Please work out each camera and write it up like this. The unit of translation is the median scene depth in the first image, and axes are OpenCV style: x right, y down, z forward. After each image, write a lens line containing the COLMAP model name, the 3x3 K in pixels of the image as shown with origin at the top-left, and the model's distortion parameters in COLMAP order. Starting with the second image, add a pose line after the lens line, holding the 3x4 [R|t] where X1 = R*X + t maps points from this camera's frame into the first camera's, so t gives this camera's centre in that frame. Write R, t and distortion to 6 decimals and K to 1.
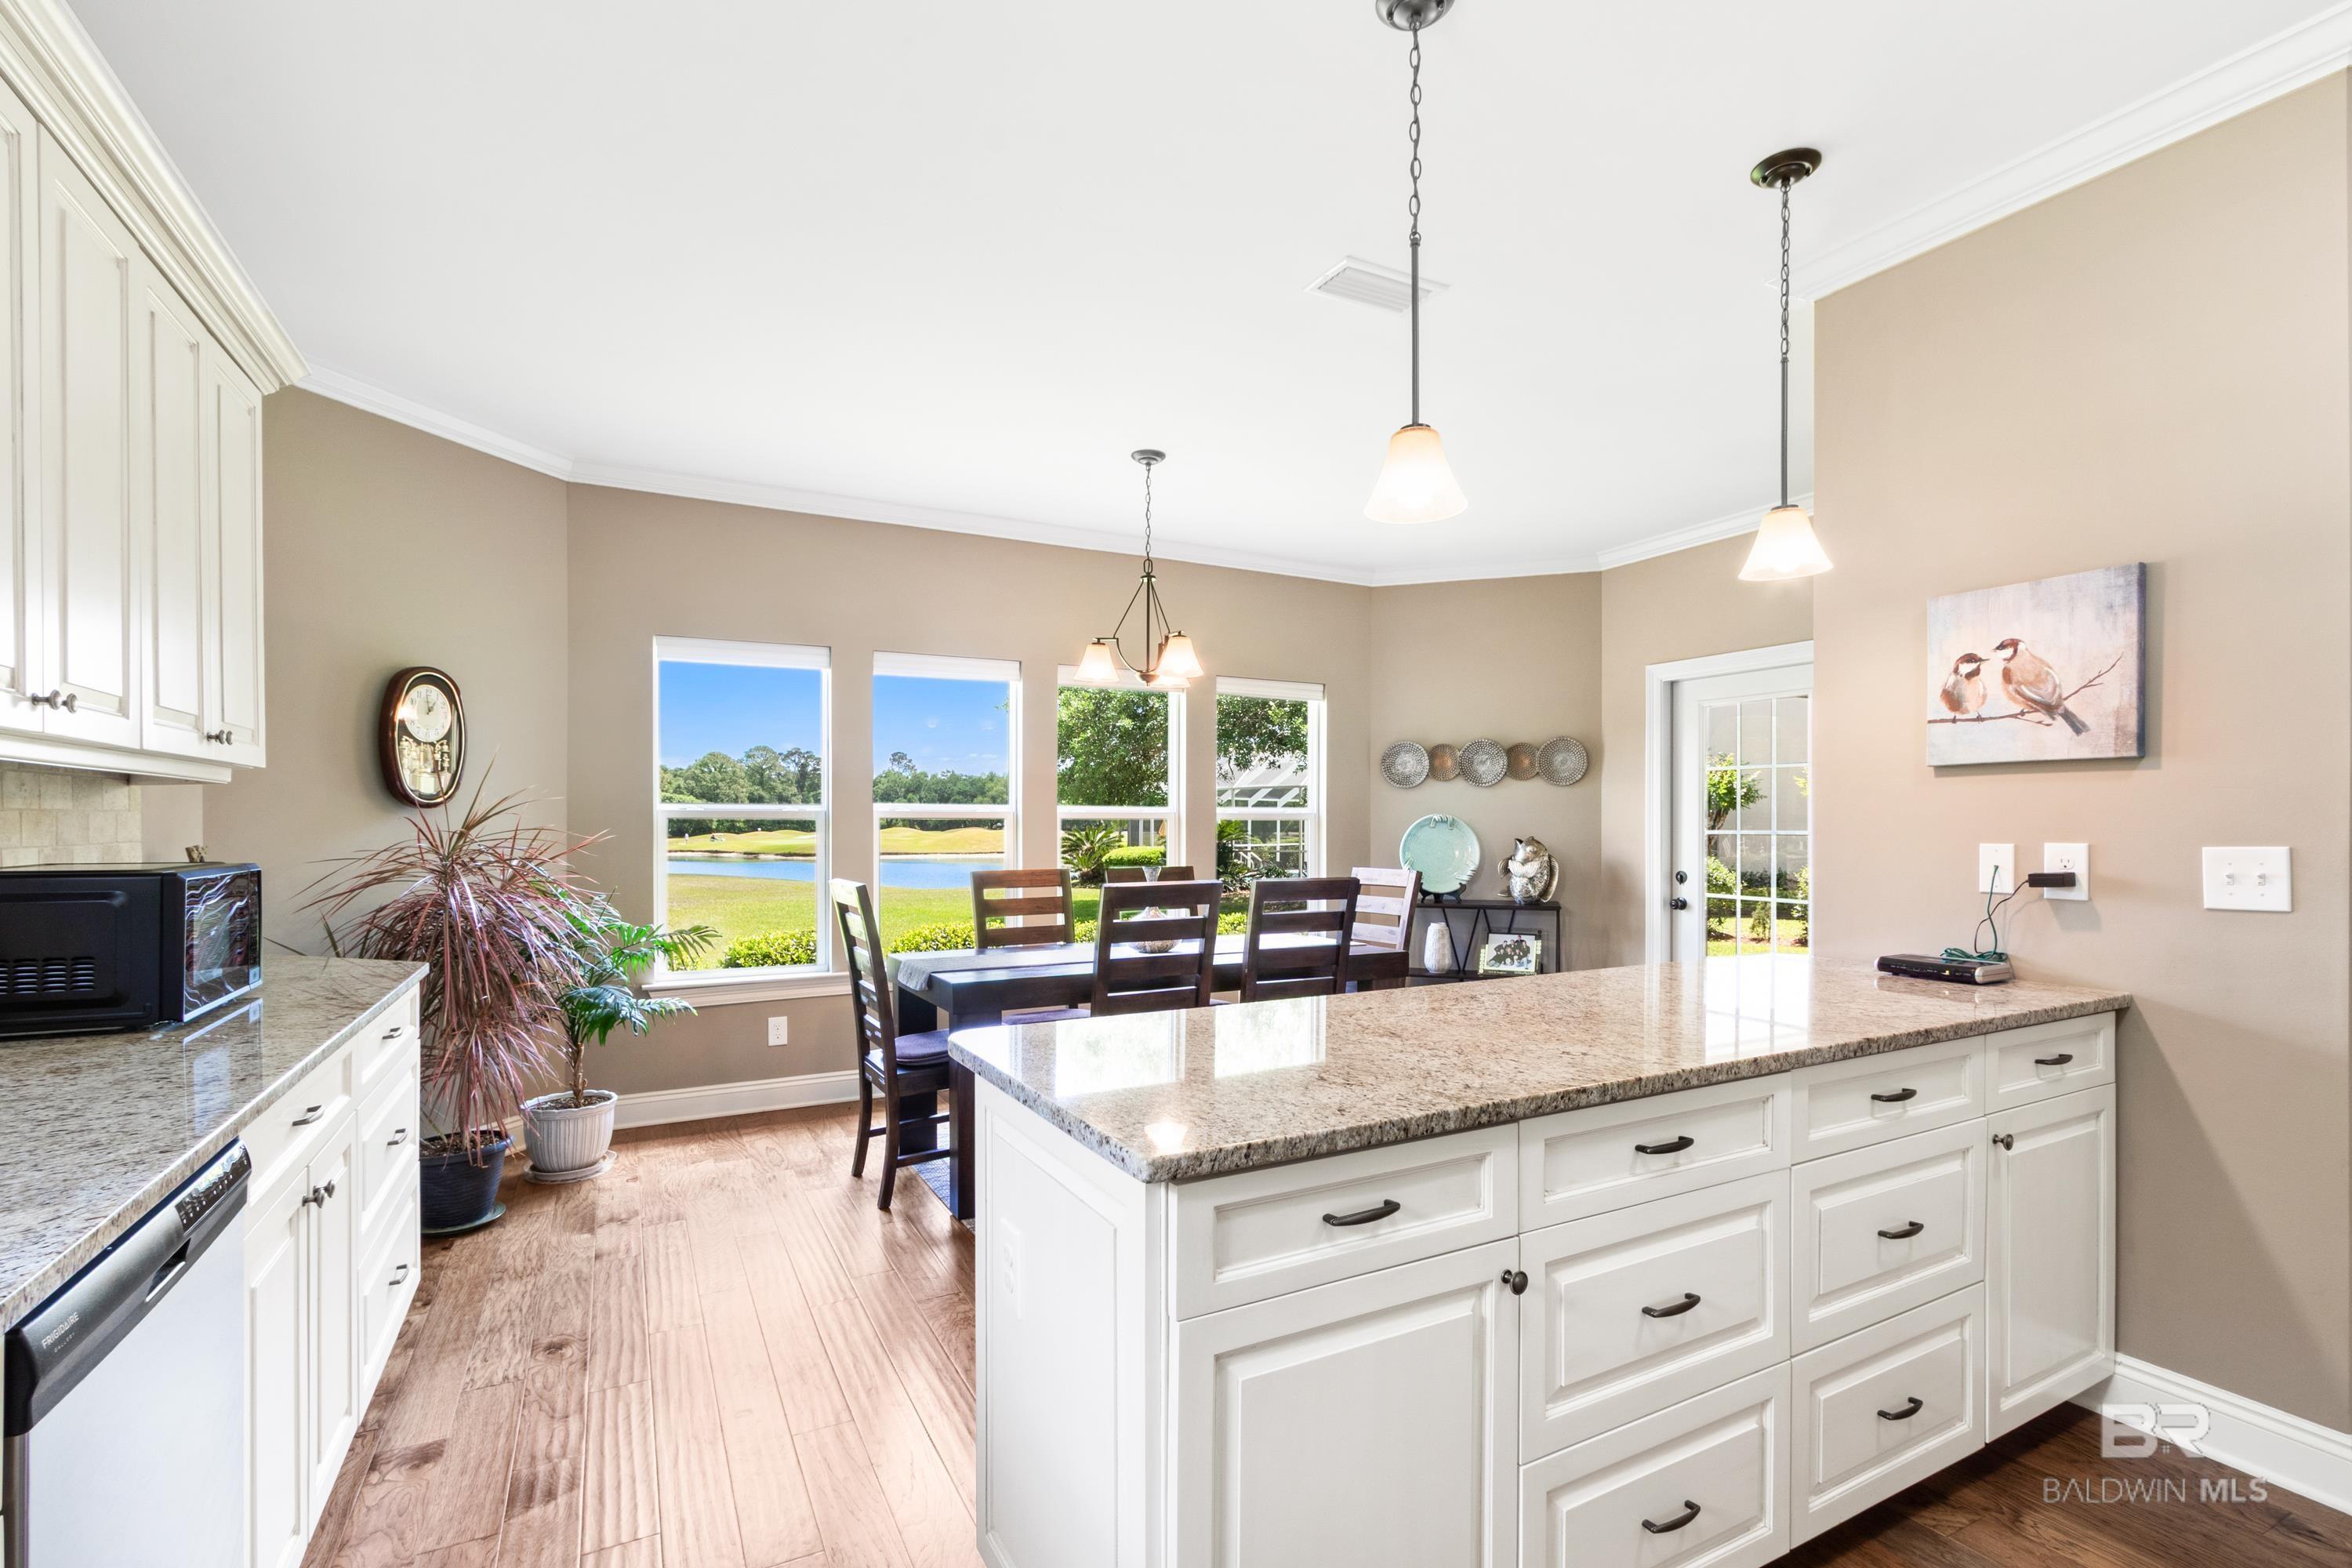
lens RADIAL K [[1077.5, 0, 1172.0], [0, 1077.5, 830.4], [0, 0, 1]] dist [0.007963, -0.001539]
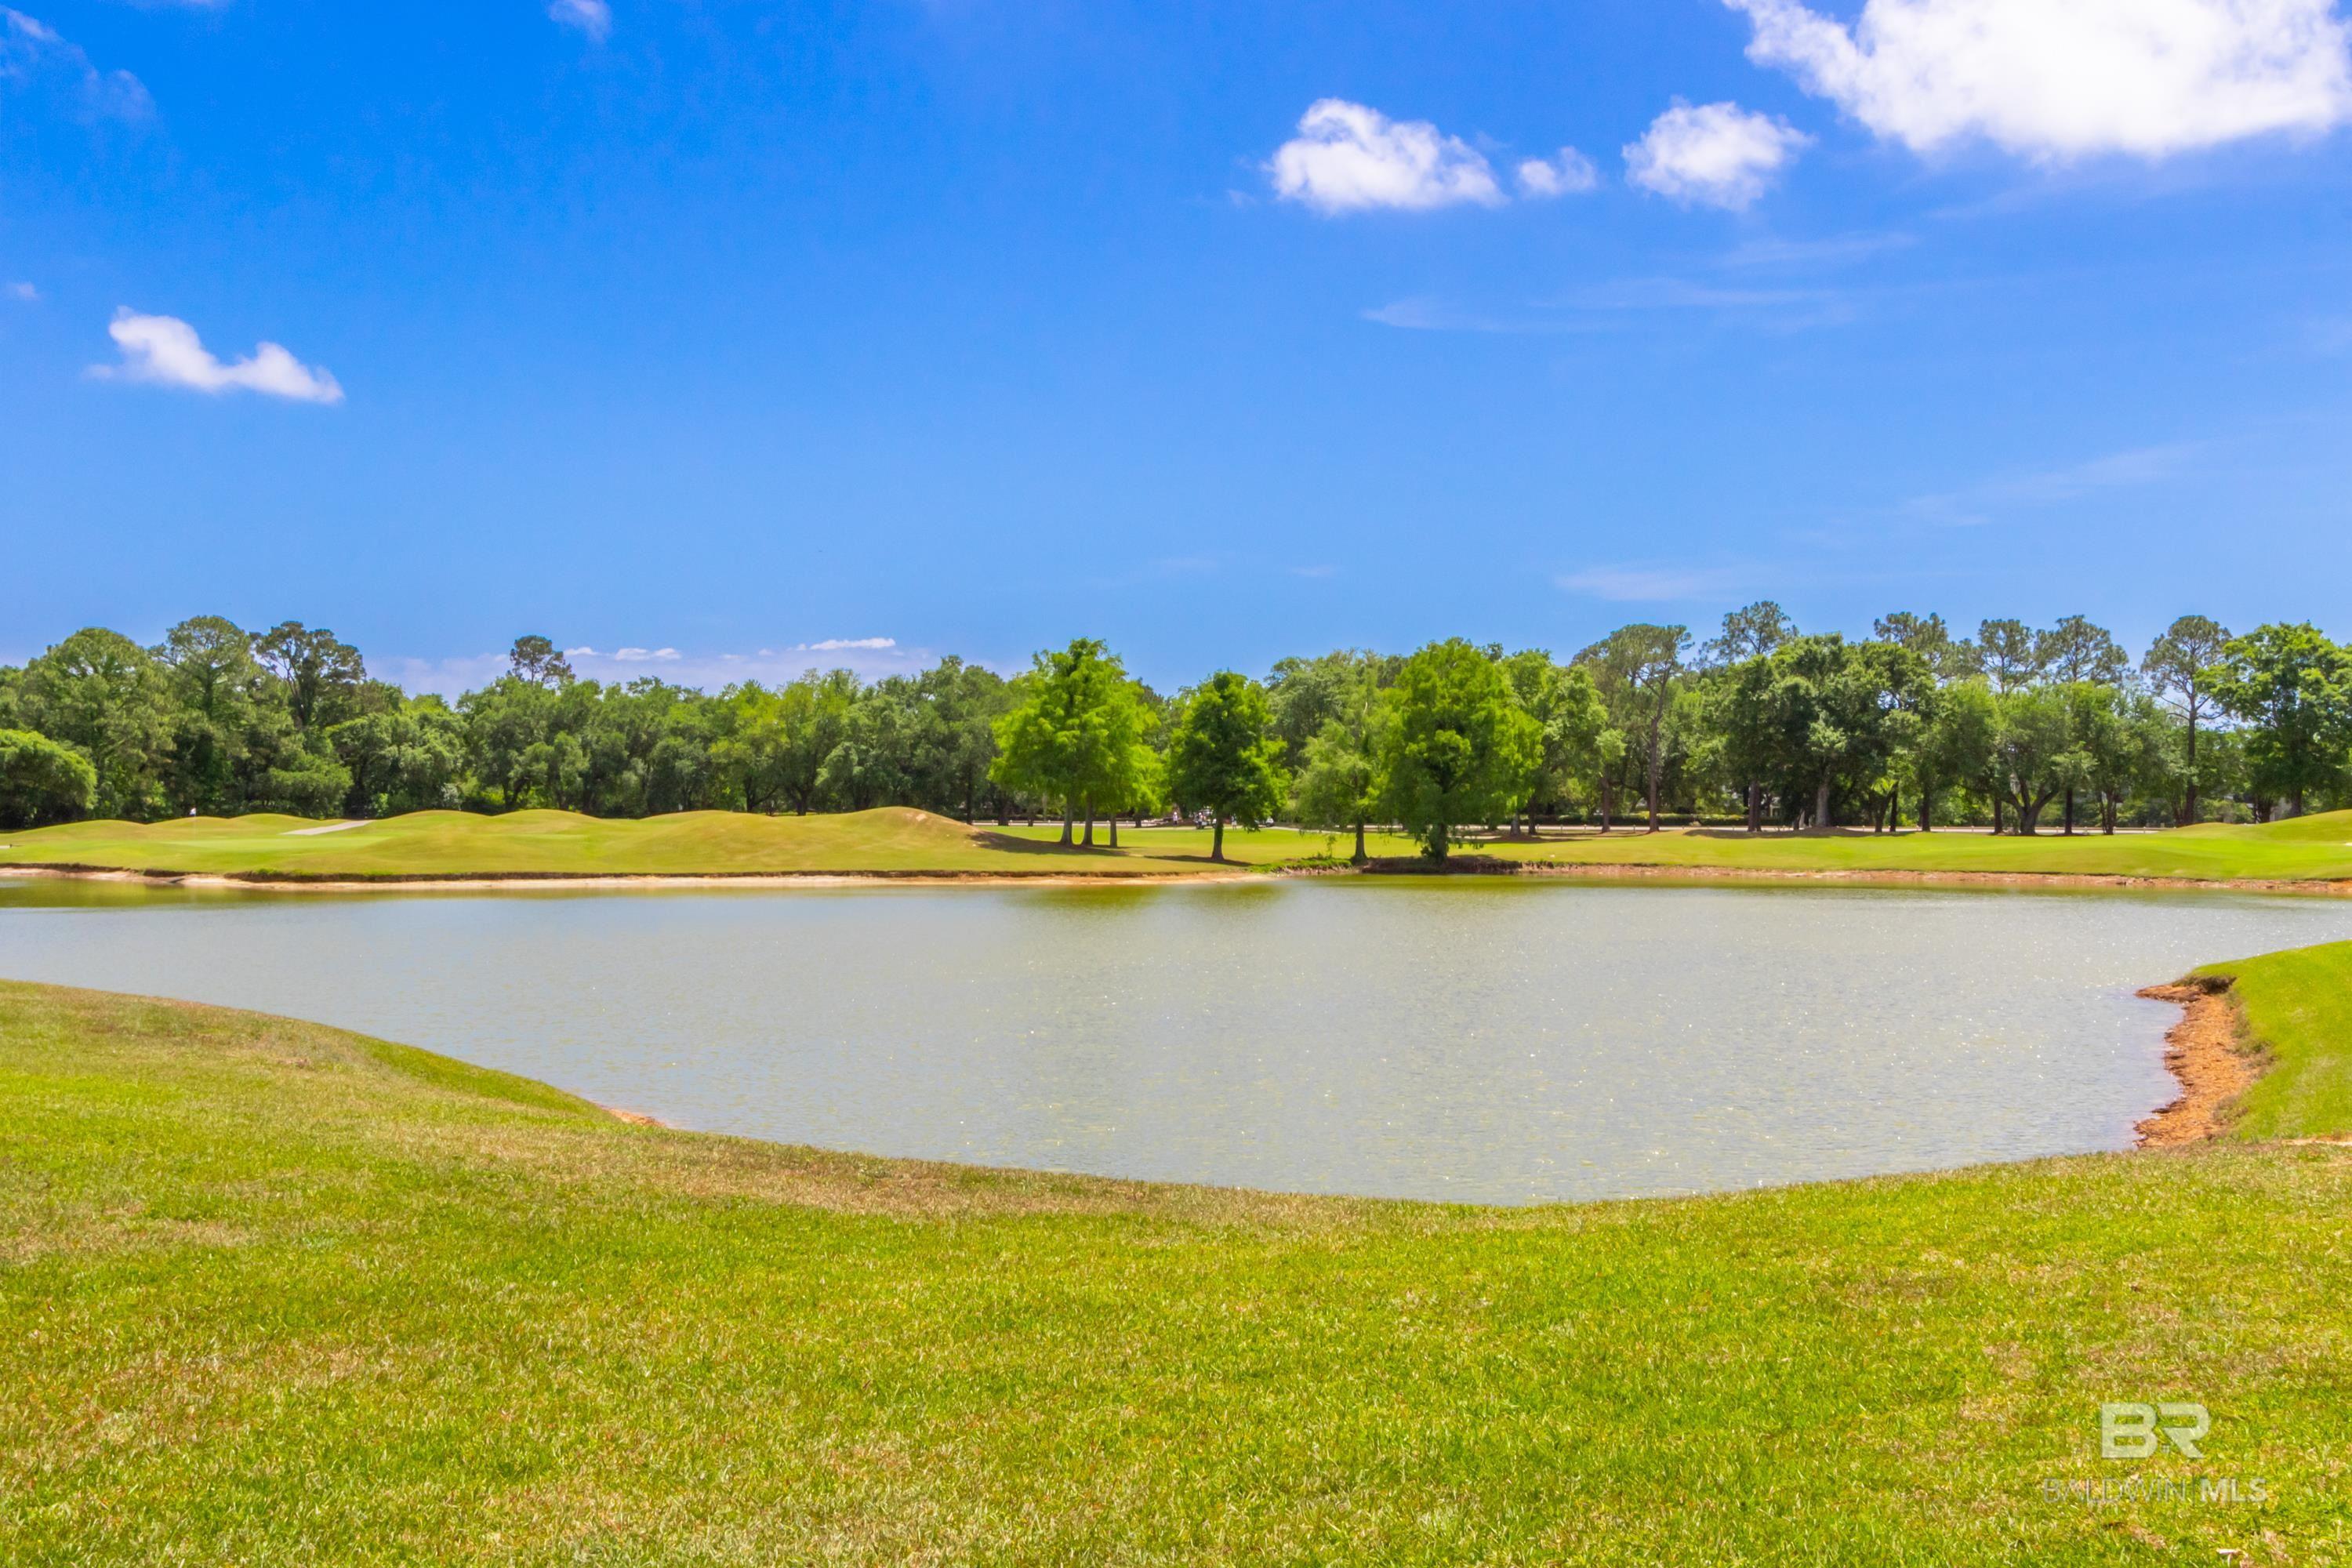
lens RADIAL K [[2261.1, 0, 1141.5], [0, 2261.1, 825.8], [0, 0, 1]] dist [0.020818, 0.000000]
pose [[0.999737, 0.004921, 0.022403, -0.997083], [-0.004988, 0.999983, 0.002918, 0.009483], [-0.022388, -0.003029, 0.999745, 3.027802]]
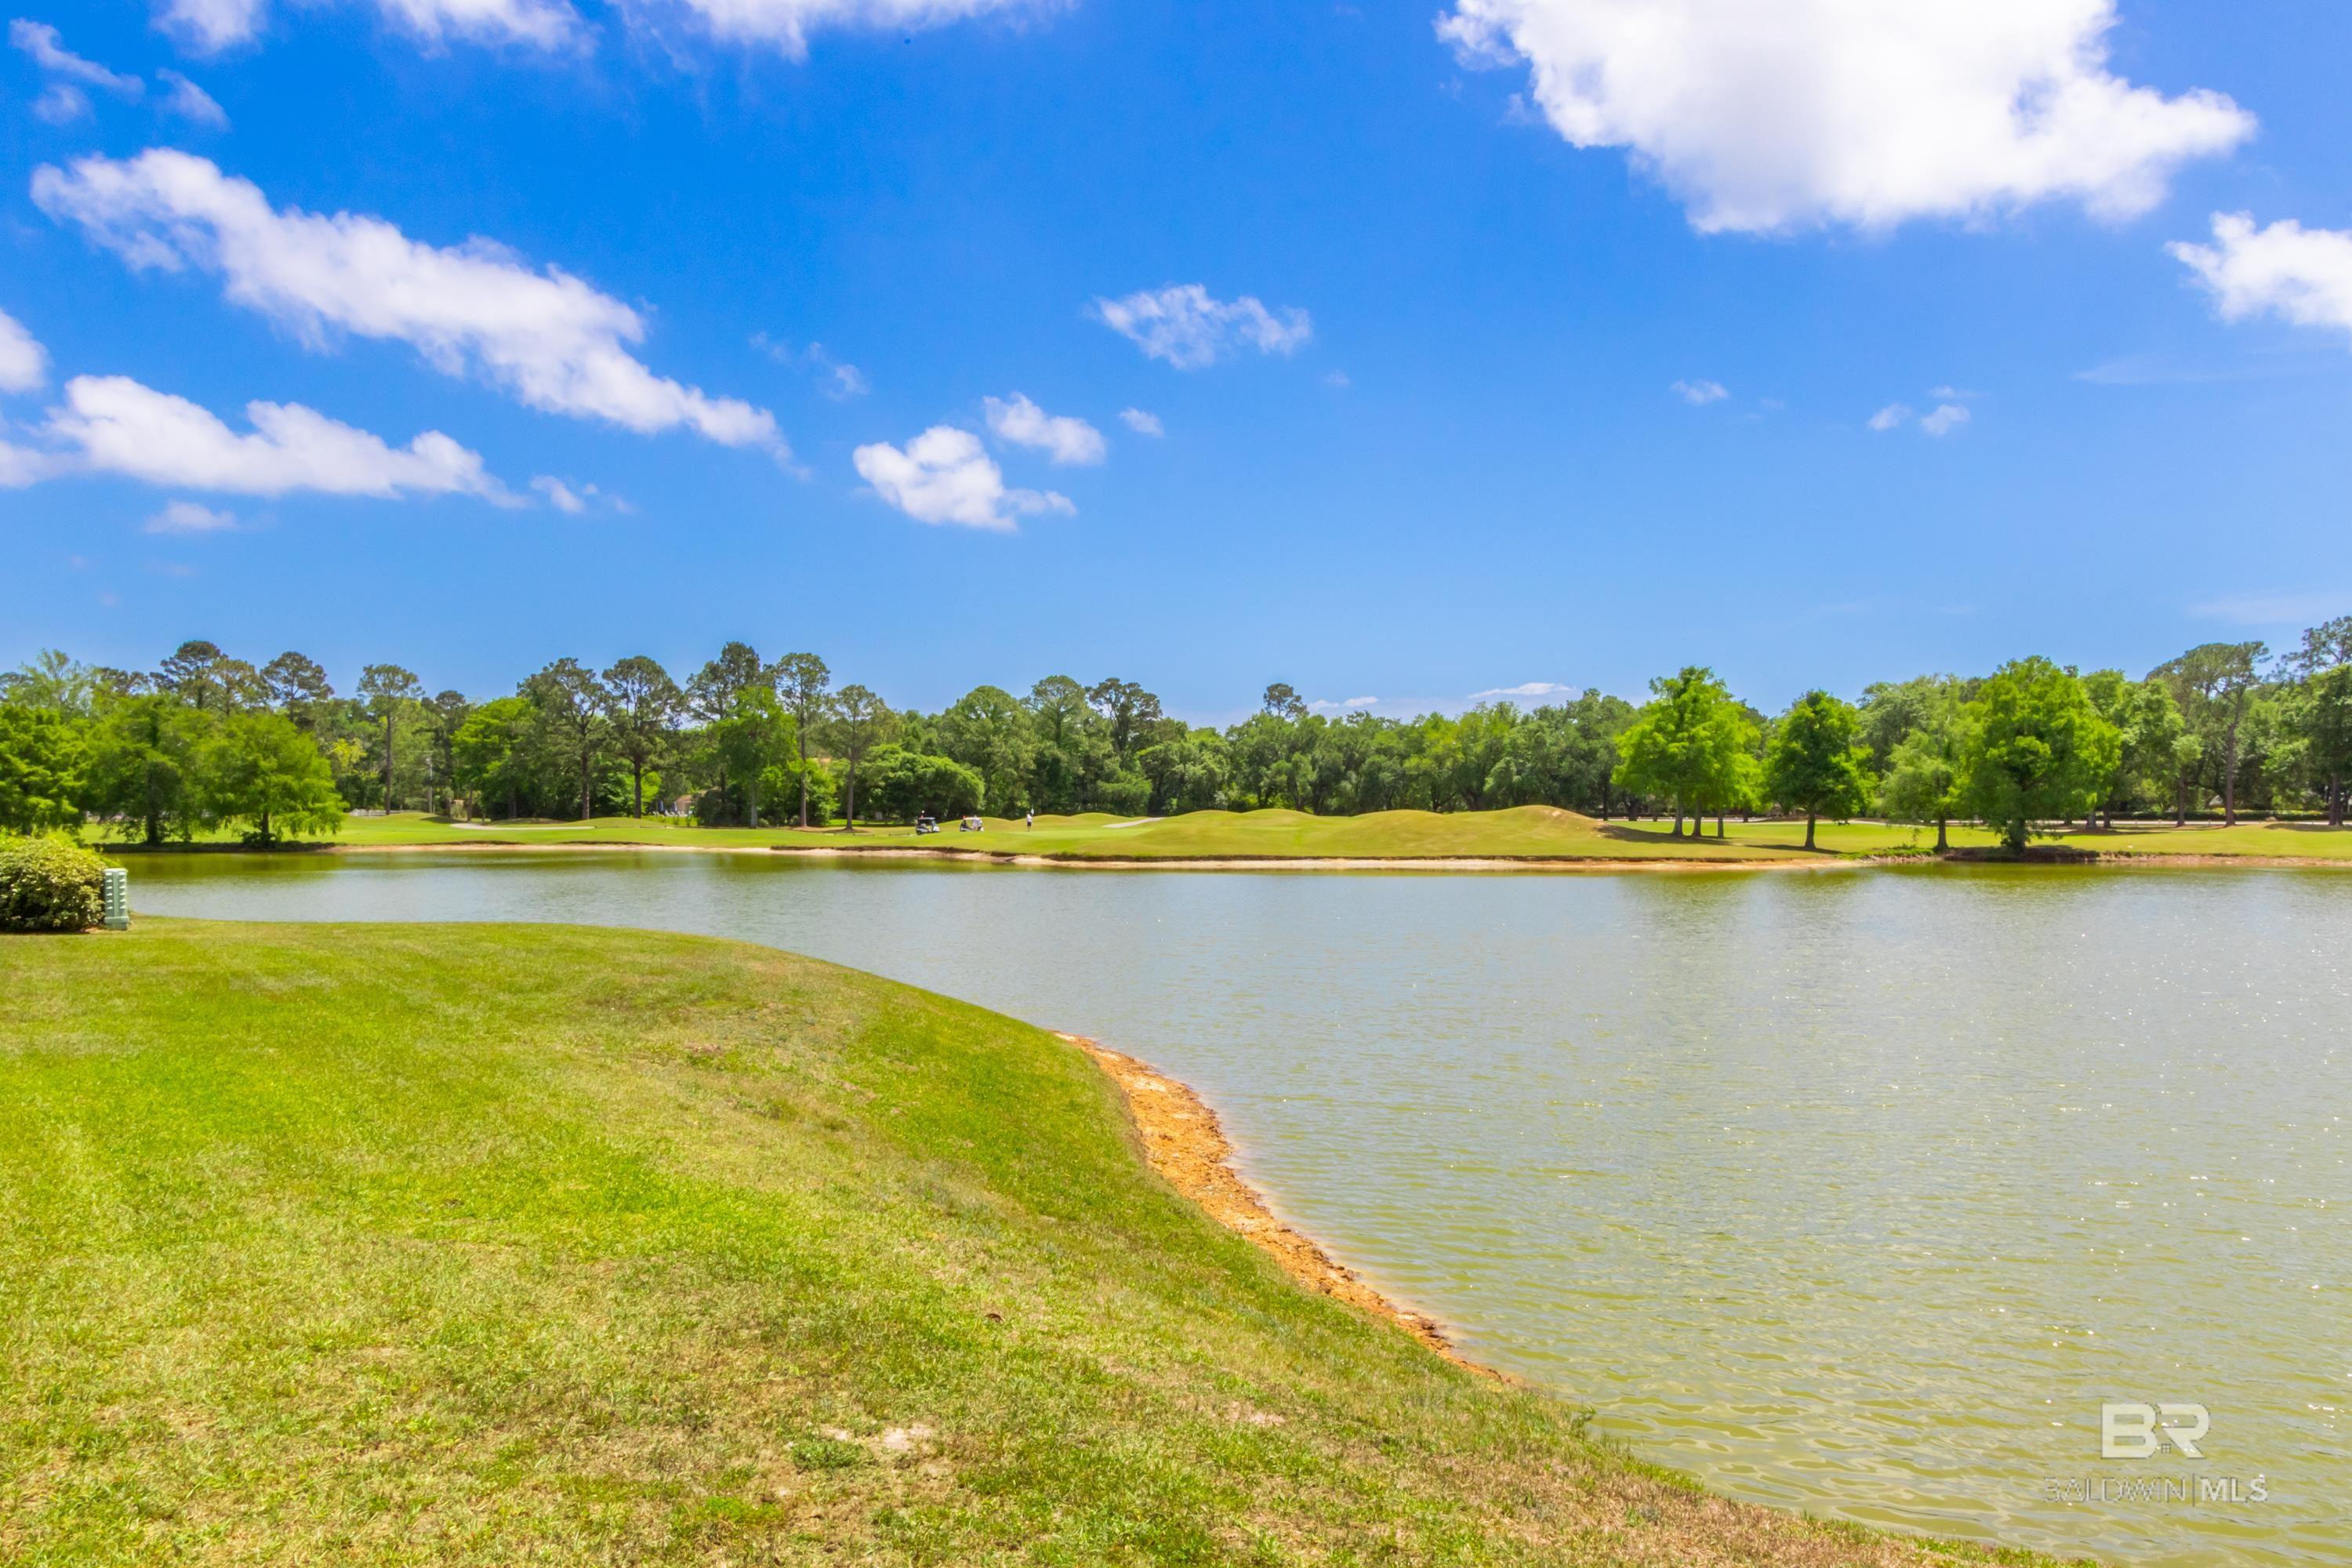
lens RADIAL K [[1651.6, 0, 1143.9], [0, 1651.6, 822.6], [0, 0, 1]] dist [0.002536, -0.005397]
pose [[0.945502, 0.004823, -0.325580, -0.868292], [-0.003509, 0.999983, 0.004625, 0.032524], [0.325597, -0.003231, 0.945503, 4.093912]]
